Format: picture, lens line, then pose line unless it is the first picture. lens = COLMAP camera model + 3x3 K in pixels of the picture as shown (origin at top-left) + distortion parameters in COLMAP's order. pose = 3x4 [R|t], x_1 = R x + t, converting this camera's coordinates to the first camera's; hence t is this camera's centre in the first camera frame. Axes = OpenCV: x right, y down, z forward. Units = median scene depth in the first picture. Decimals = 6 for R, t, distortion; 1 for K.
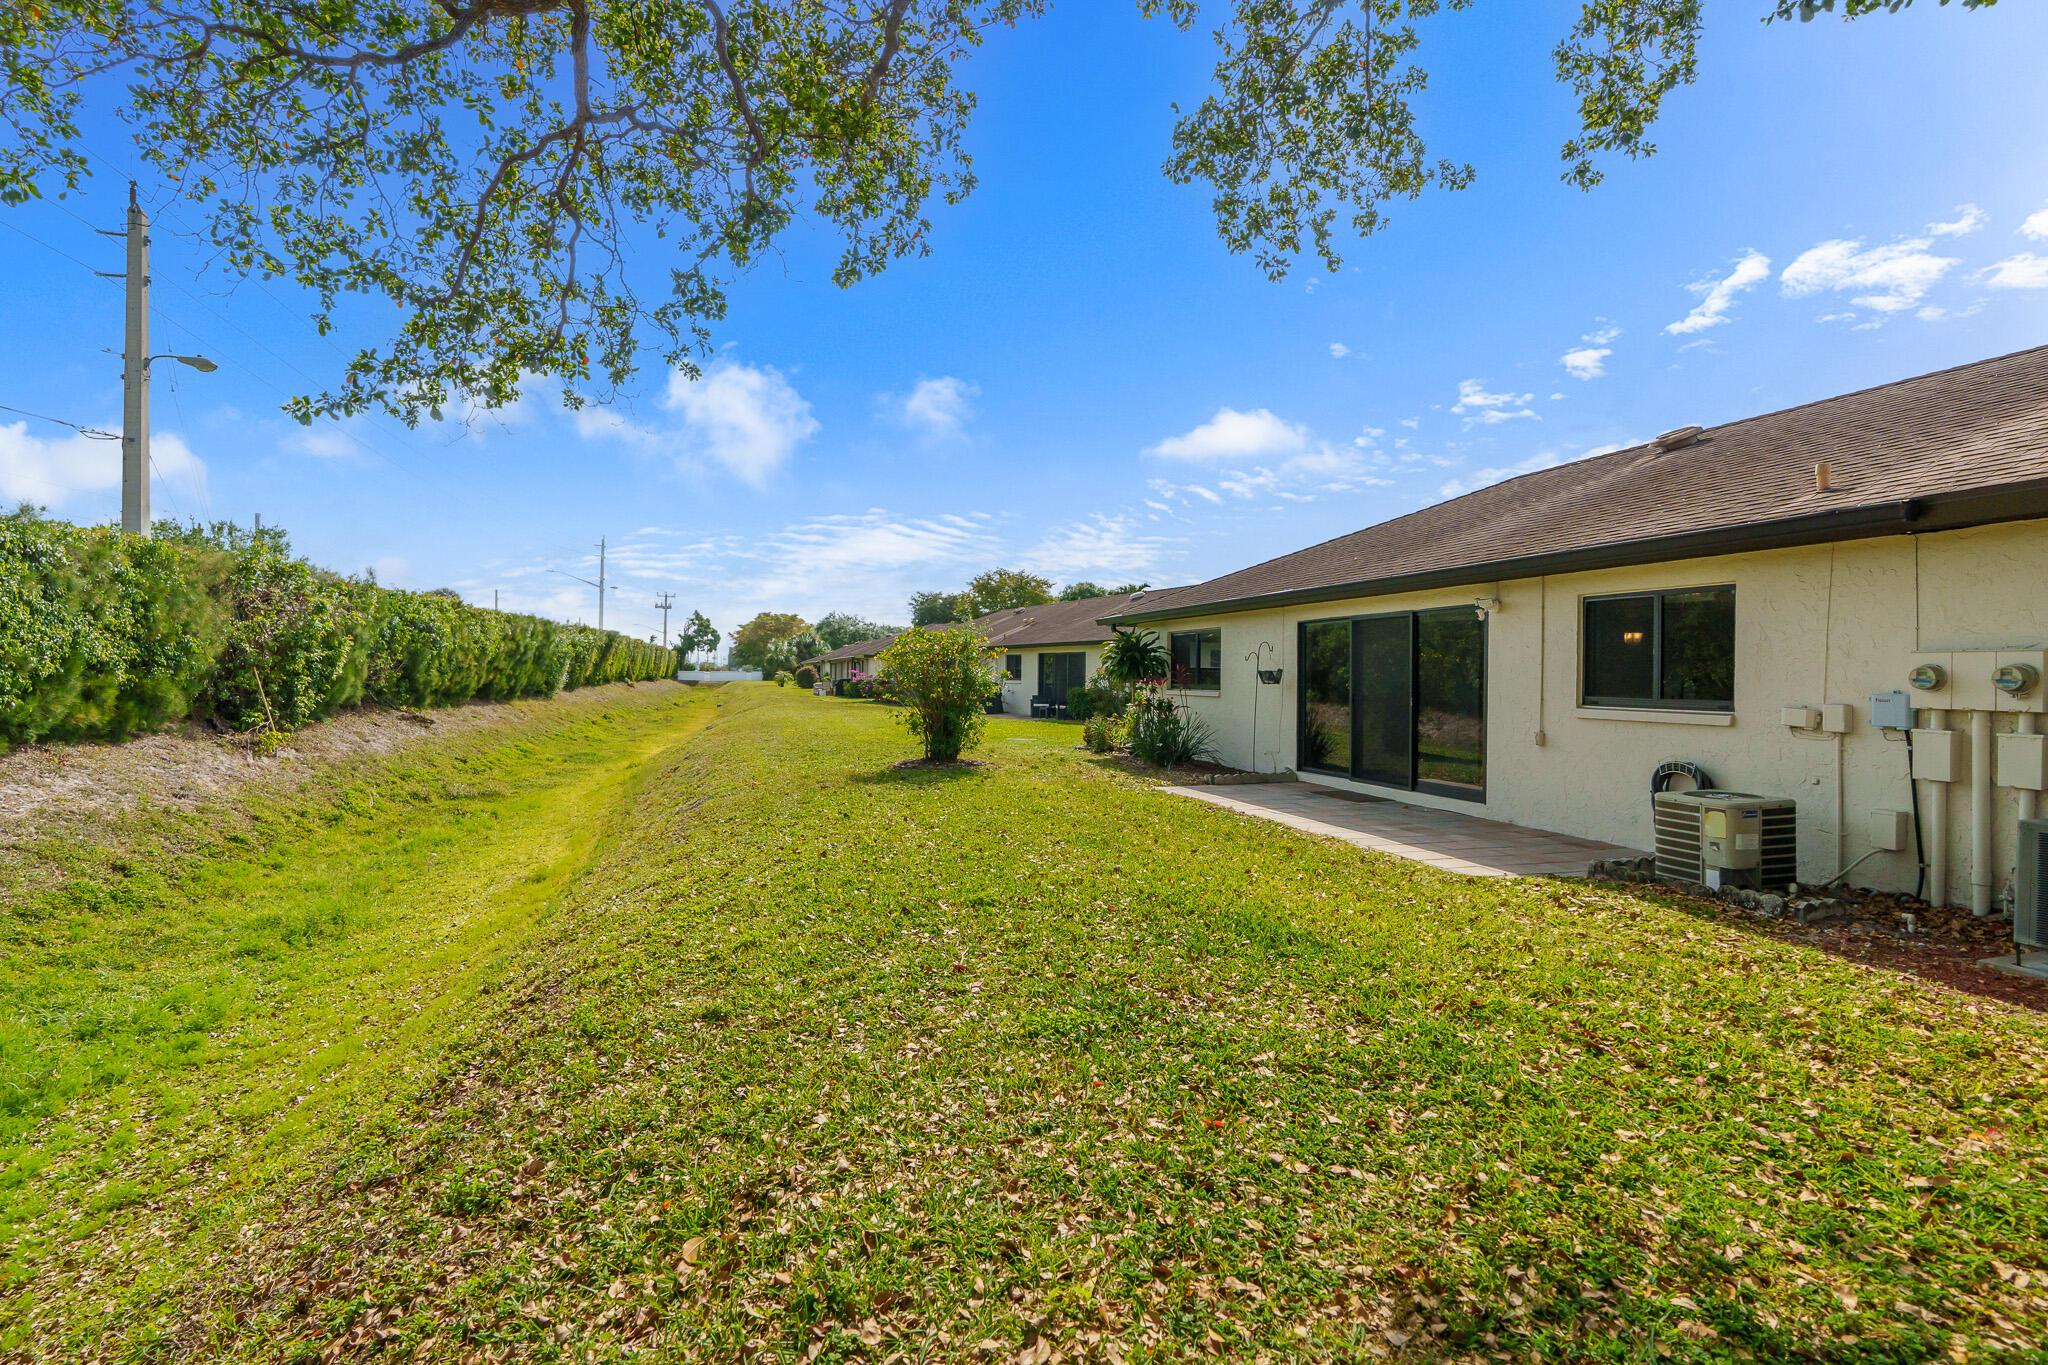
lens RADIAL K [[922.9, 0, 1011.5], [0, 922.9, 681.3], [0, 0, 1]] dist [-0.002245, 0.000792]
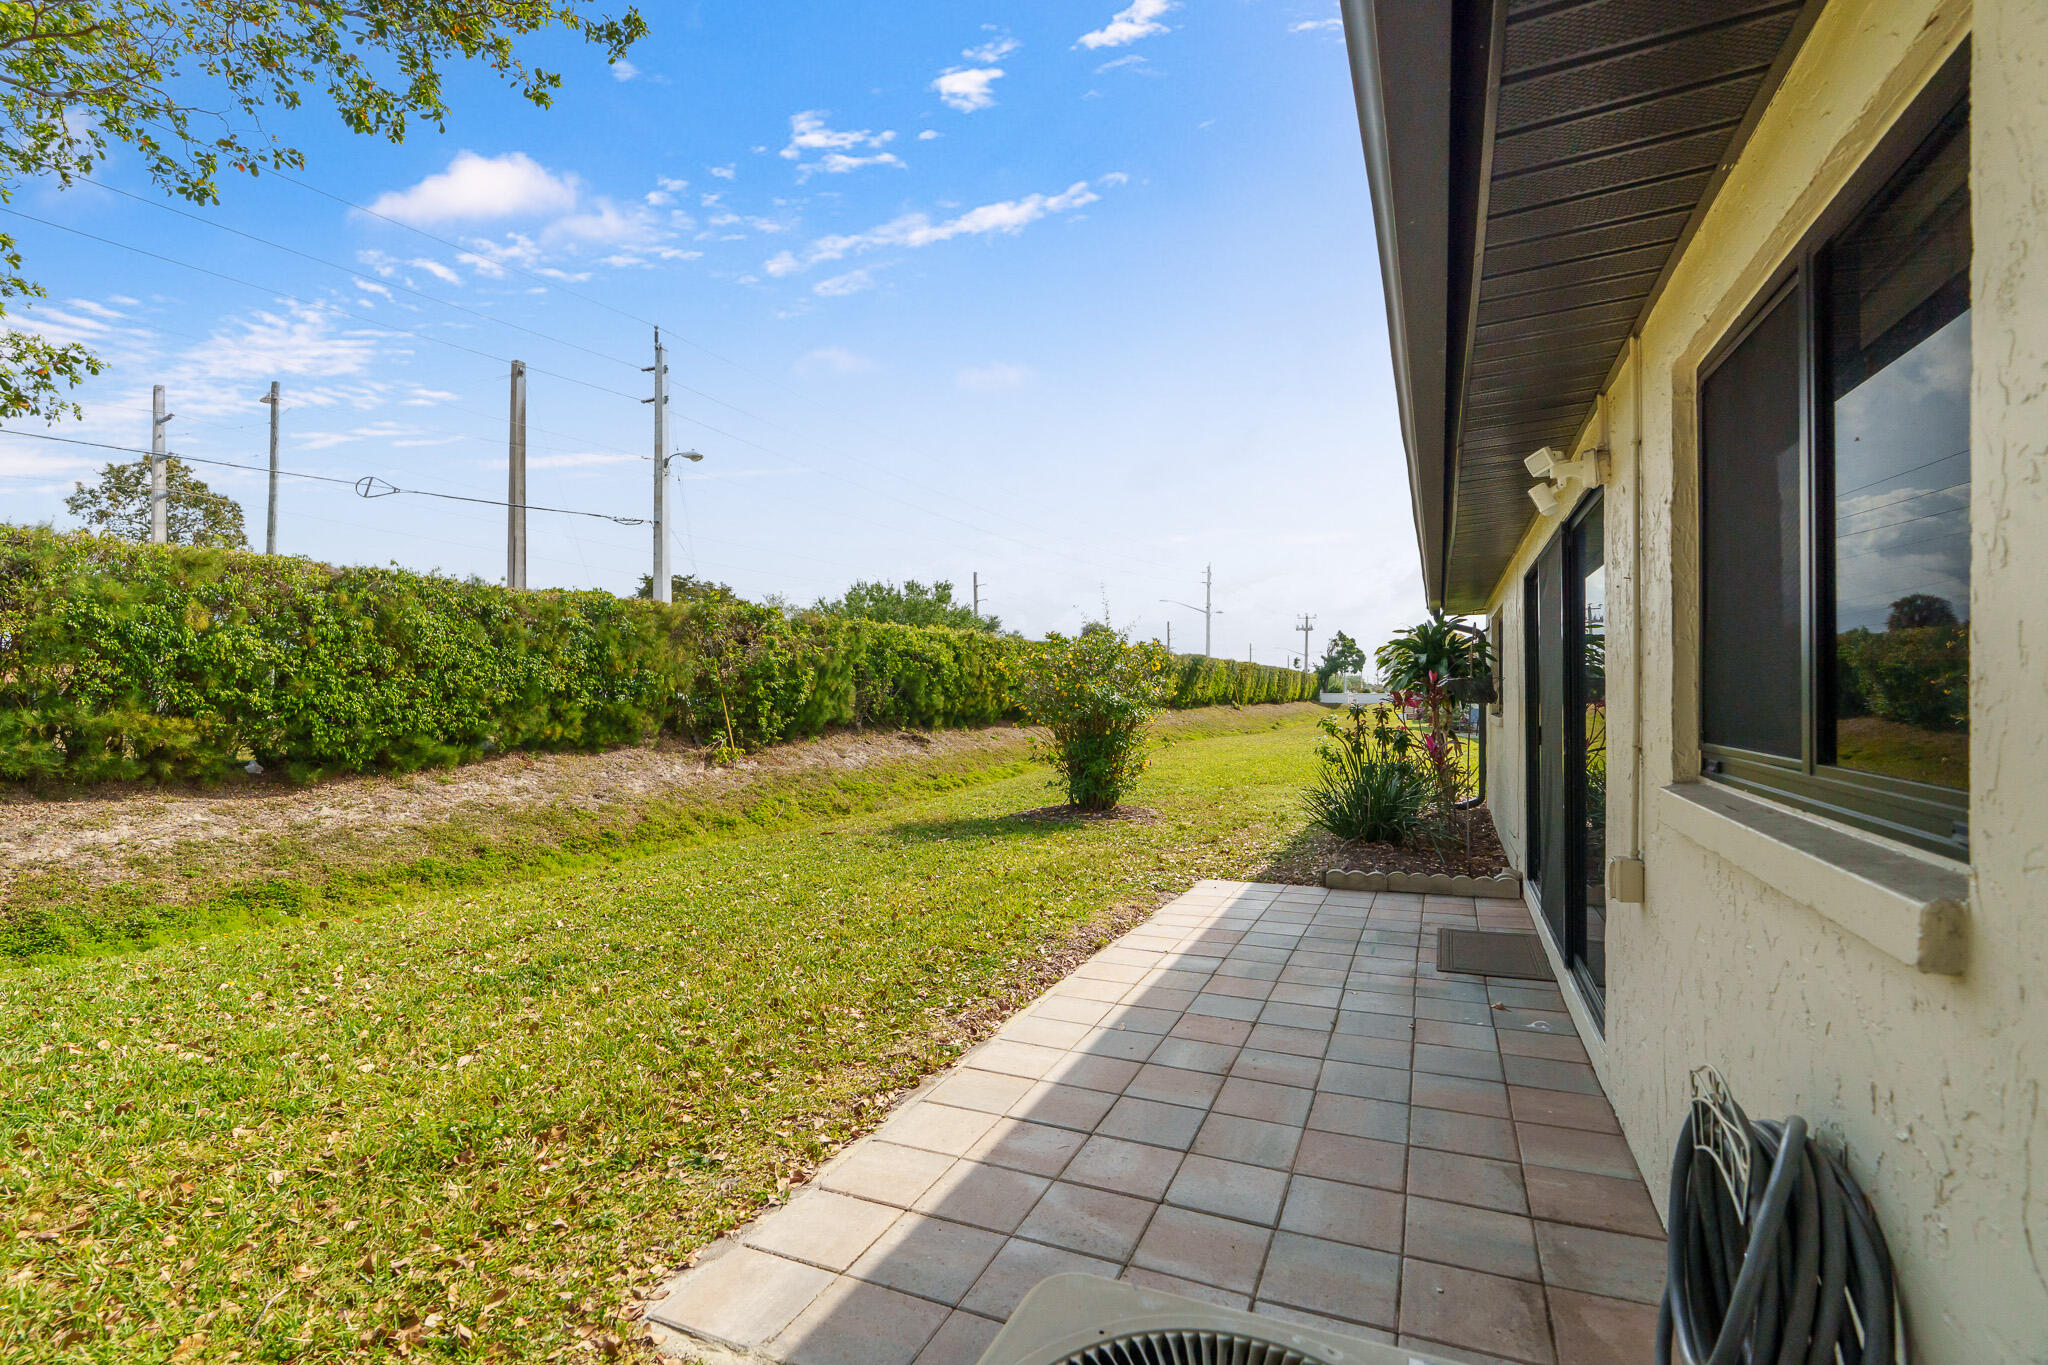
lens RADIAL K [[938.7, 0, 1019.5], [0, 938.7, 672.5], [0, 0, 1]] dist [-0.000477, 0.000696]
pose [[0.774675, -0.025683, -0.631838, 0.337543], [0.004610, 0.999378, -0.034970, 0.001771], [0.632343, 0.024177, 0.774311, 0.345563]]
